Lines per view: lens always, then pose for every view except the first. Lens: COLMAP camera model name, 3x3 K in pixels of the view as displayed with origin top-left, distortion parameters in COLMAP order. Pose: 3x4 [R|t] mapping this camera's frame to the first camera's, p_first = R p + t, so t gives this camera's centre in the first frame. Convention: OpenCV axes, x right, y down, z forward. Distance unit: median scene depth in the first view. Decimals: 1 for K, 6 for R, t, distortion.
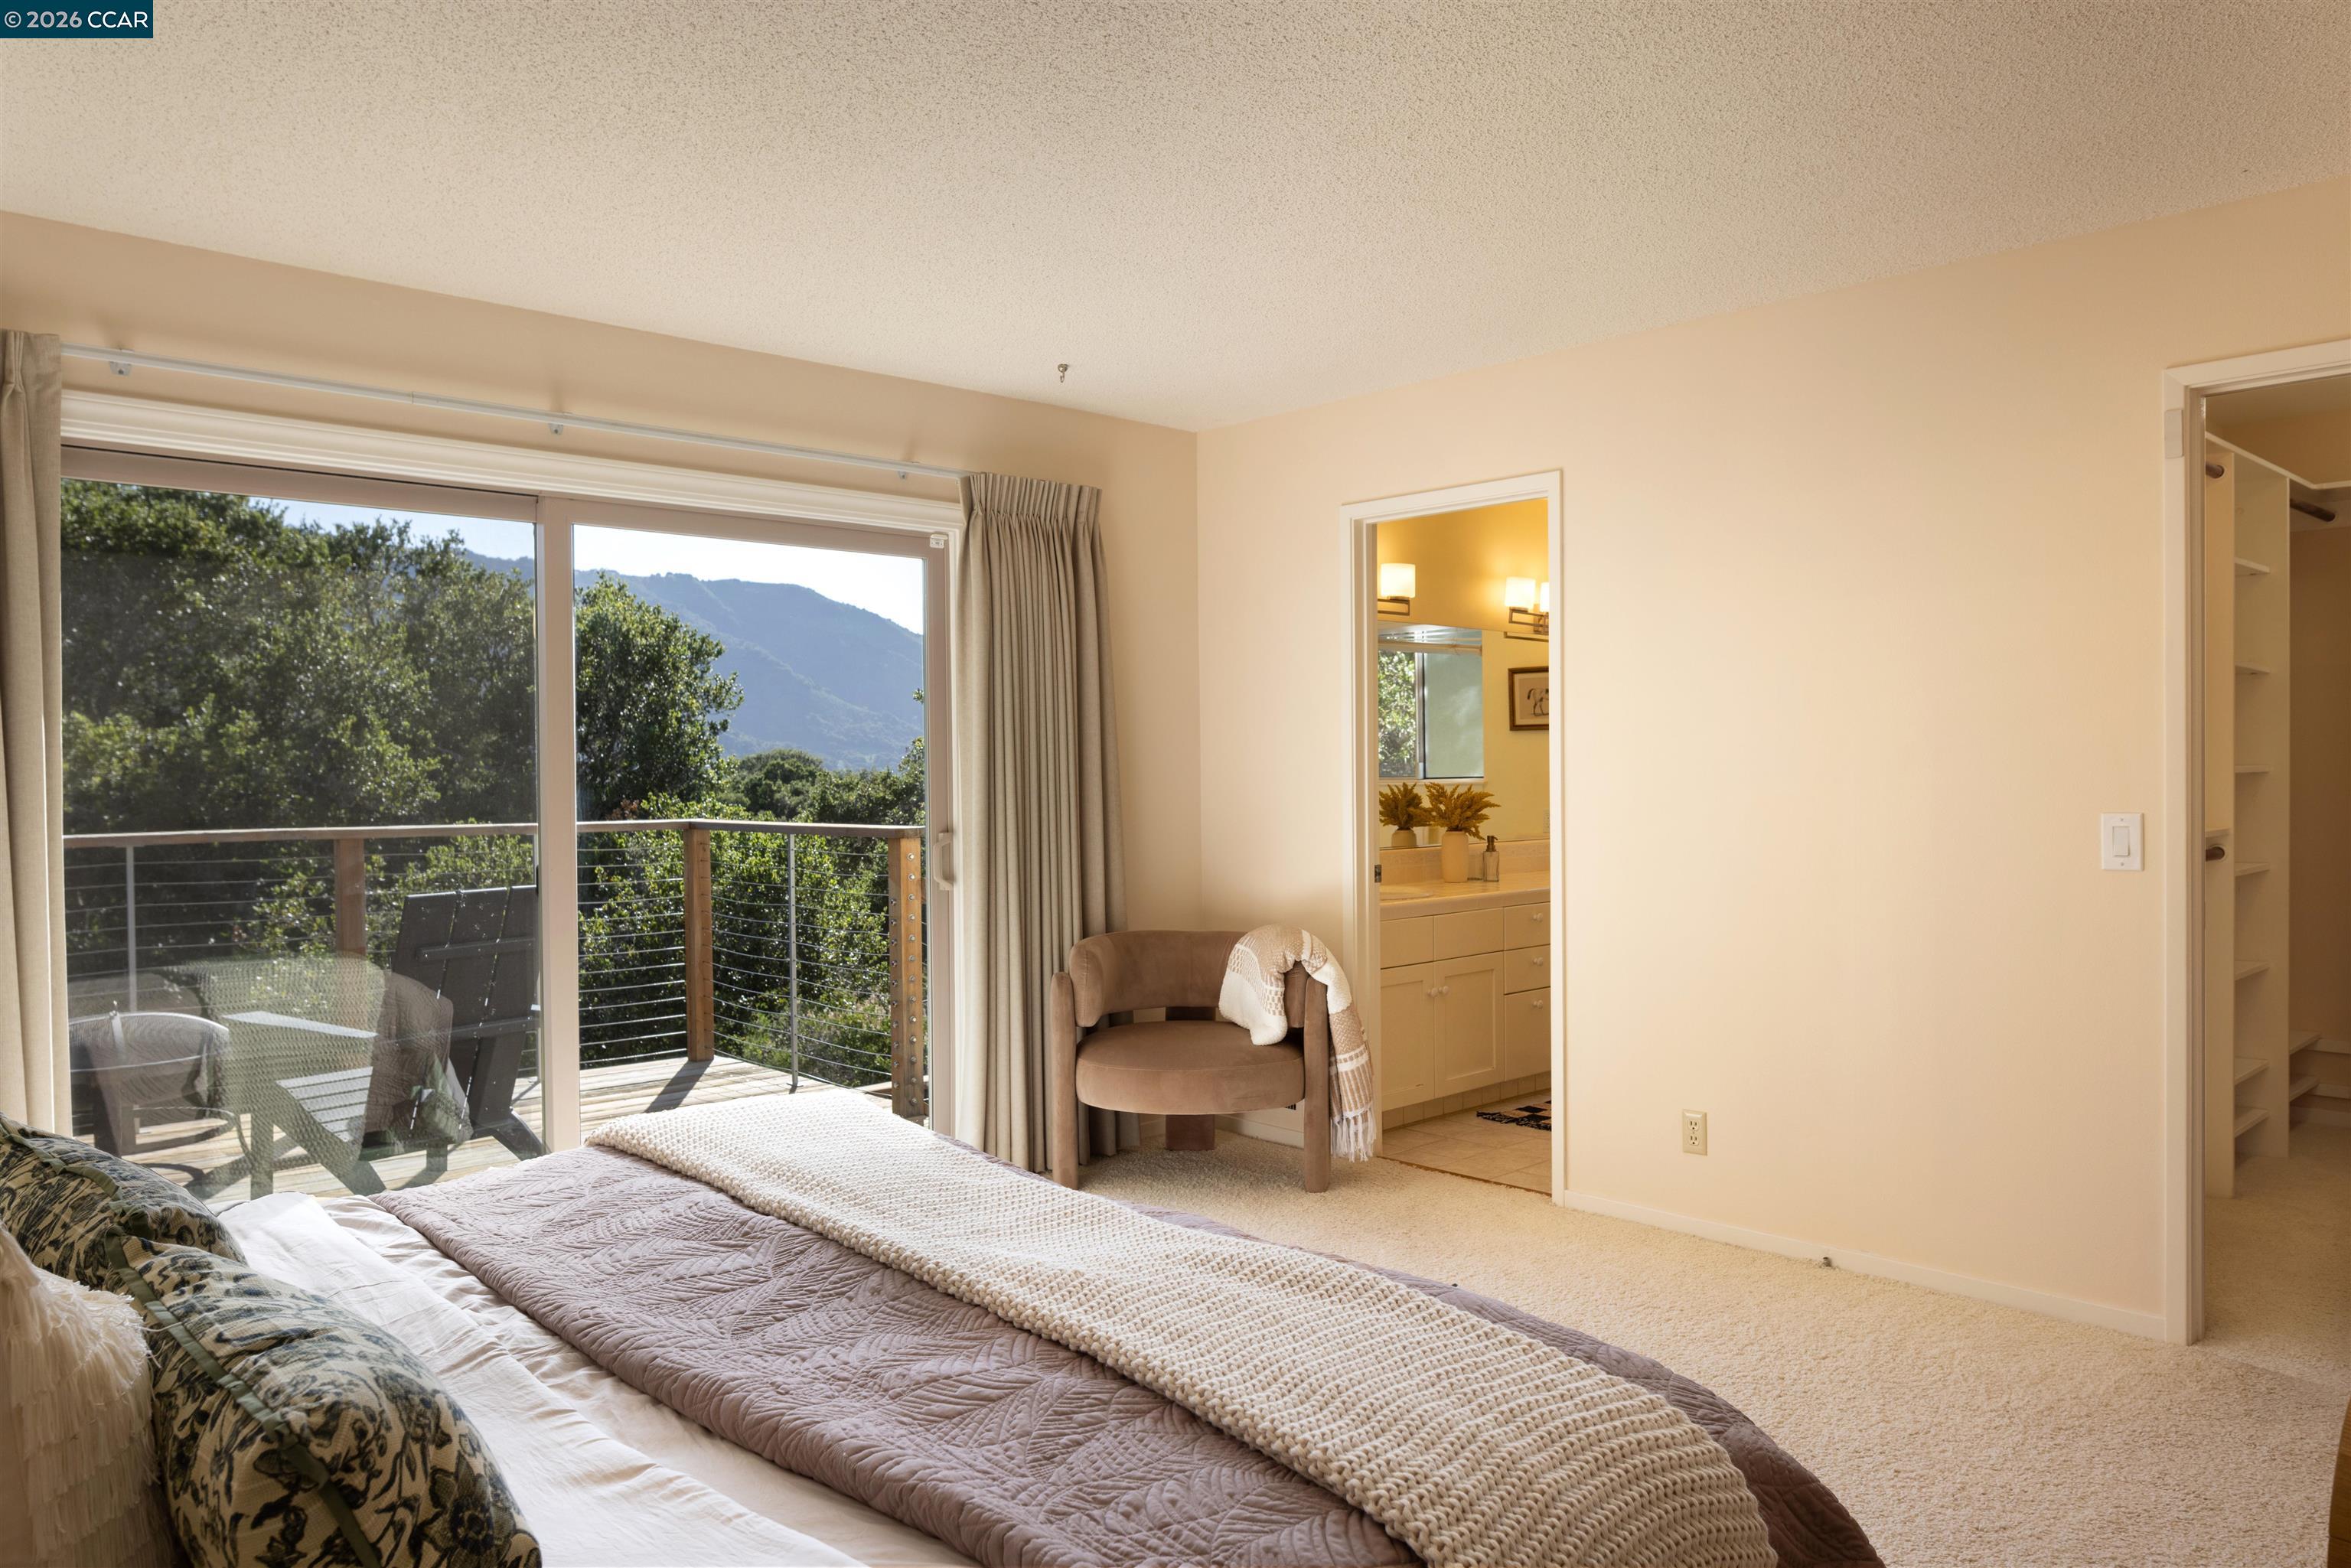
lens RADIAL K [[1590.8, 0, 1177.0], [0, 1590.8, 784.6], [0, 0, 1]] dist [-0.000344, 0.000149]
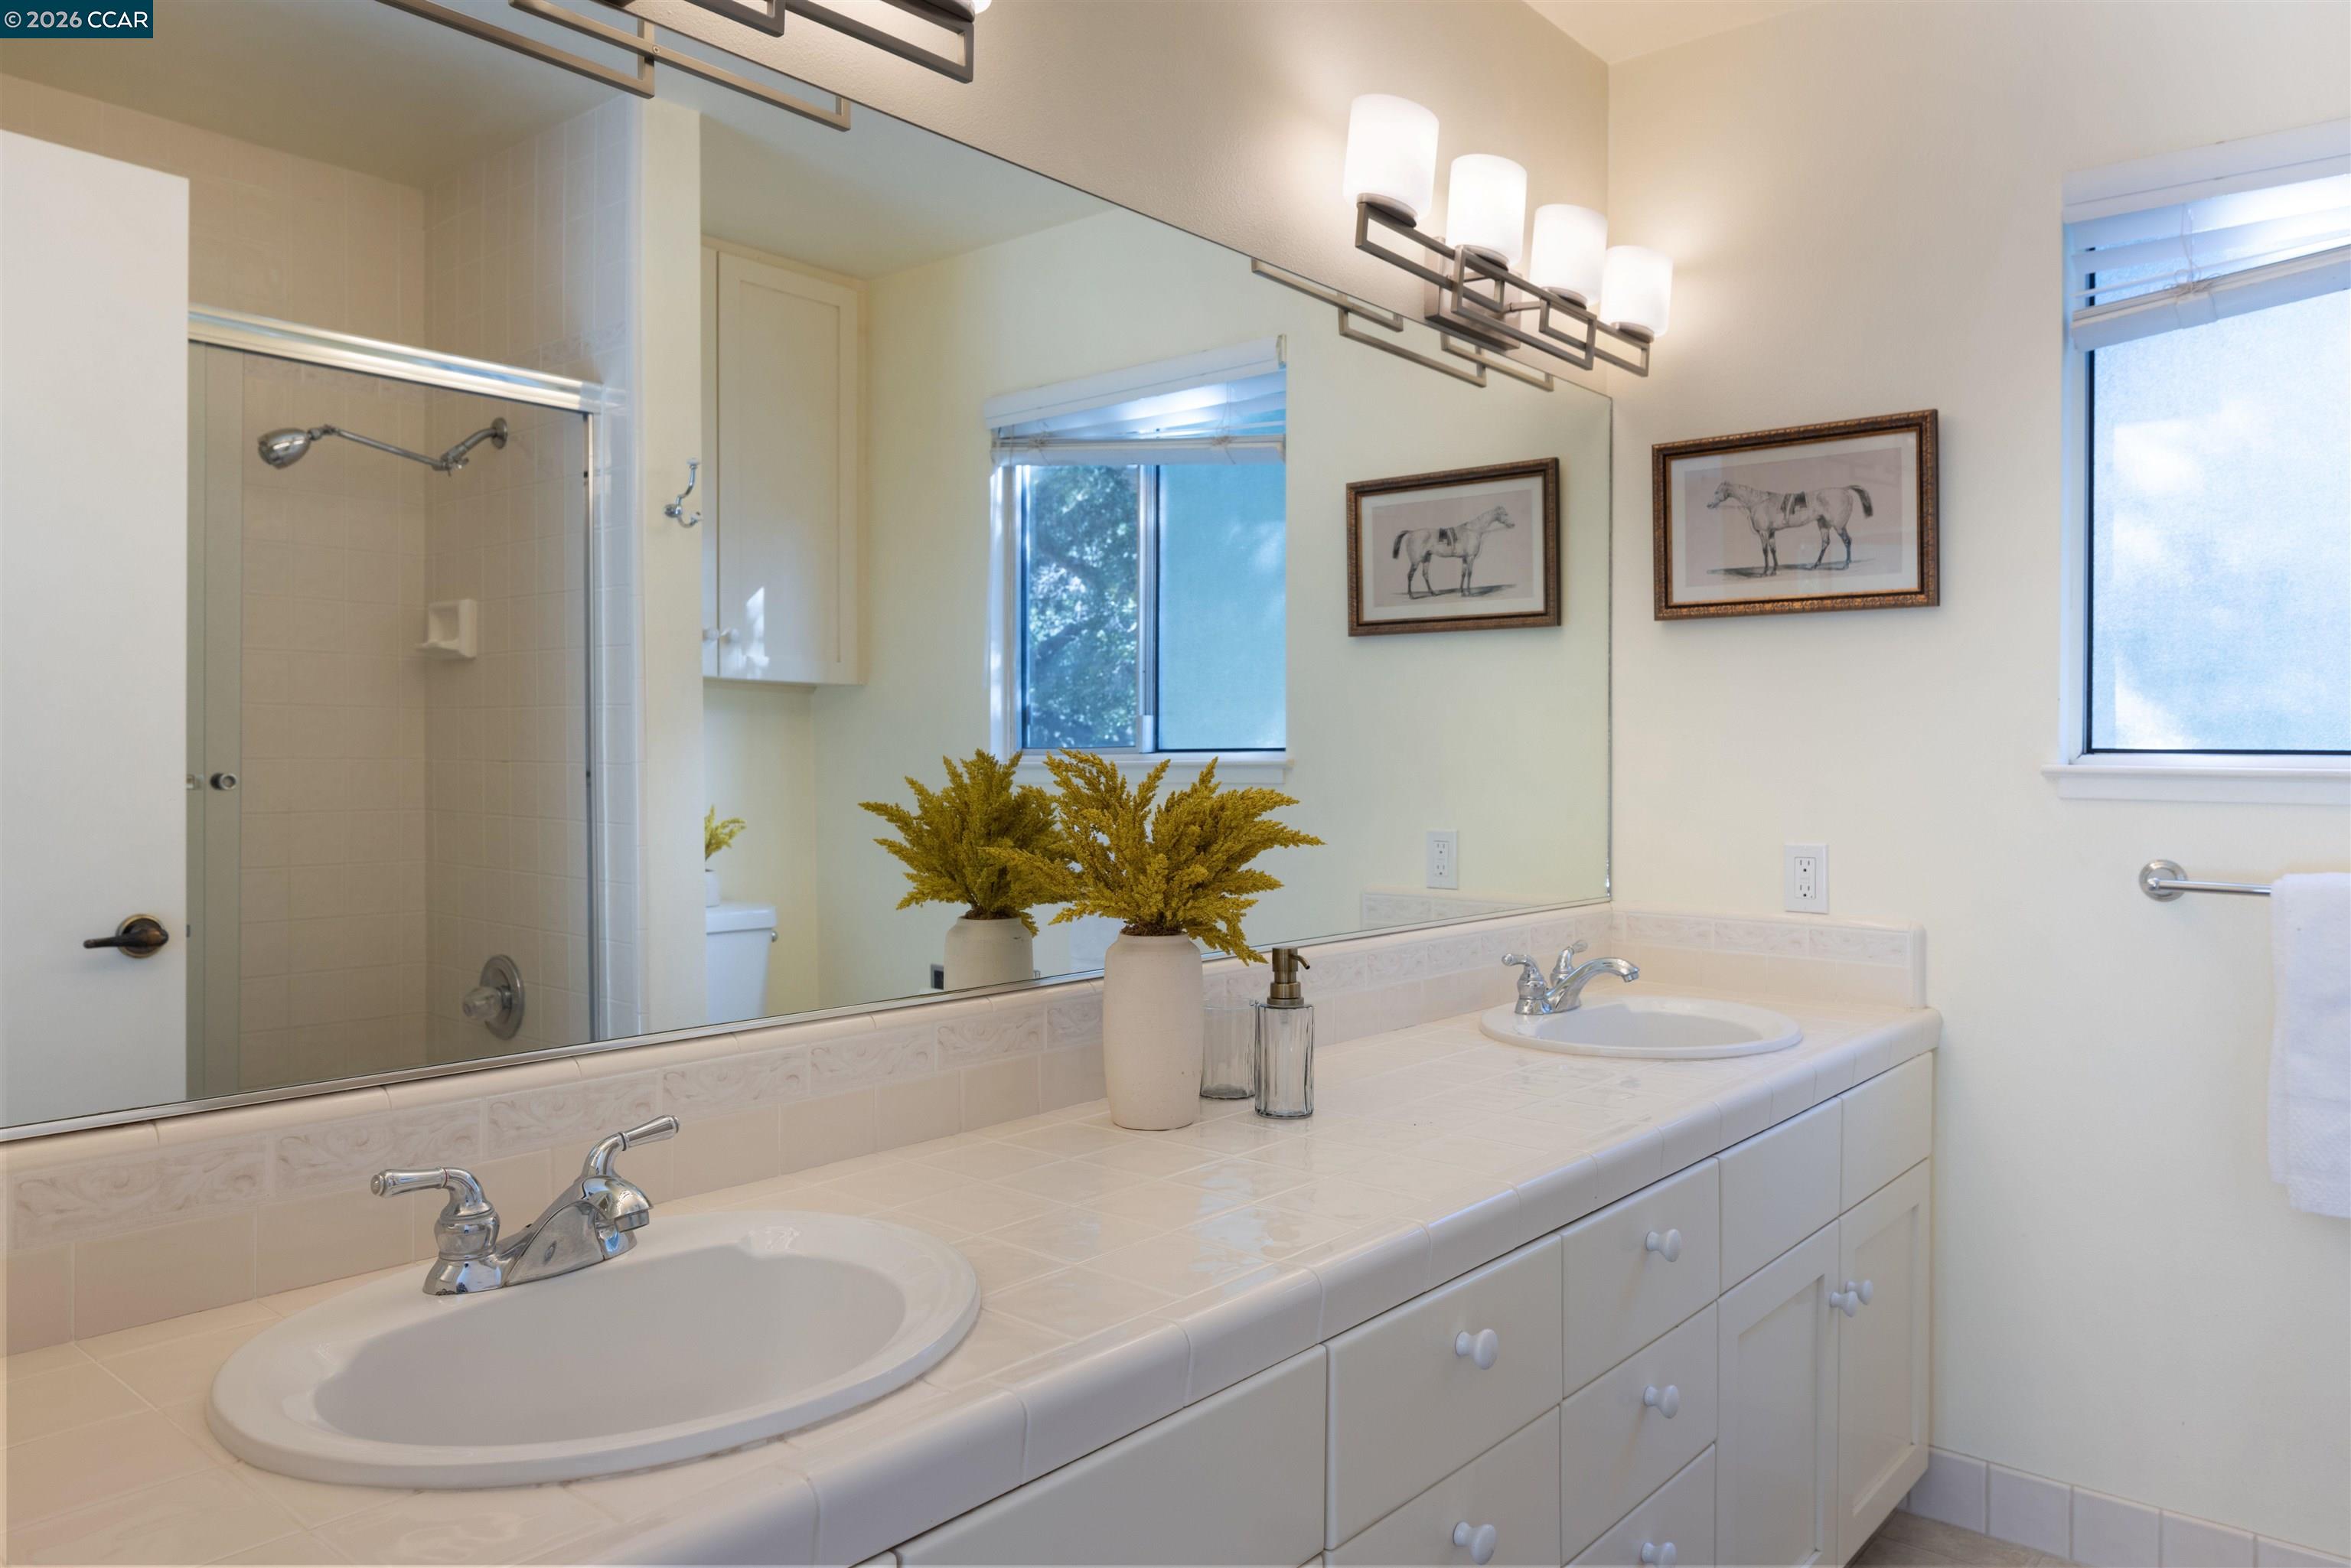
lens RADIAL K [[1590.8, 0, 1175.3], [0, 1590.8, 778.3], [0, 0, 1]] dist [-0.000344, 0.000149]
pose [[0.994283, 0.013238, 0.105949, 0.148295], [-0.013362, 0.999911, 0.000461, 0.002737], [-0.105934, -0.001874, 0.994371, 0.725519]]
